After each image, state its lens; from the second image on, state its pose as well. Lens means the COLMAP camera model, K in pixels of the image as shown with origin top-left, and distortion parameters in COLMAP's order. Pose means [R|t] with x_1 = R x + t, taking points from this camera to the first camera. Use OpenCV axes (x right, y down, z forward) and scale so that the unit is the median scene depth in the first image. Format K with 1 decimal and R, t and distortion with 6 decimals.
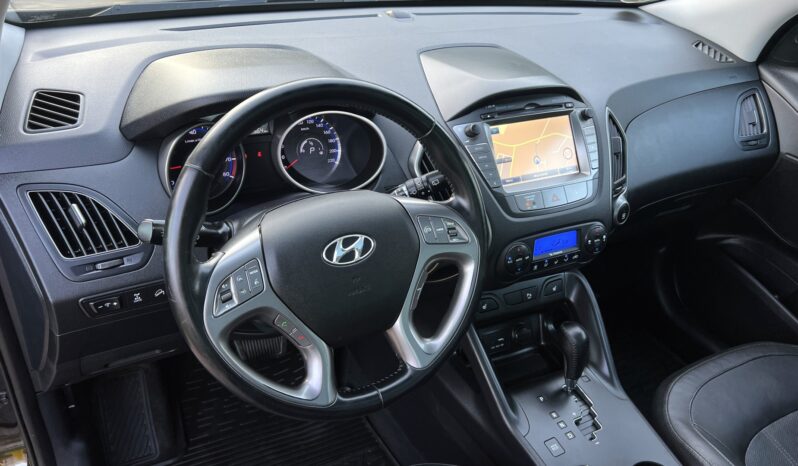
lens RADIAL K [[623.7, 0, 399.0], [0, 623.7, 233.0], [0, 0, 1]] dist [0.040911, -0.040231]
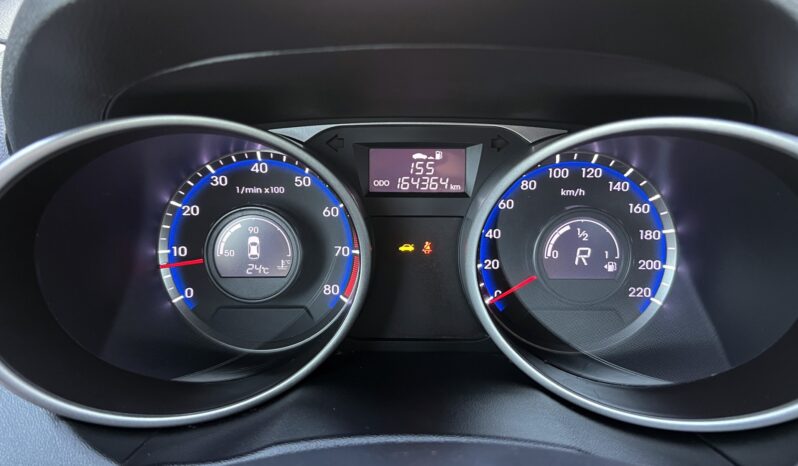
lens RADIAL K [[623.7, 0, 399.0], [0, 623.7, 233.0], [0, 0, 1]] dist [0.040911, -0.040231]
pose [[0.889828, 0.118295, -0.440696, -0.082828], [-0.179737, 0.978595, -0.100233, -0.094511], [0.419405, 0.168400, 0.892043, 0.669453]]
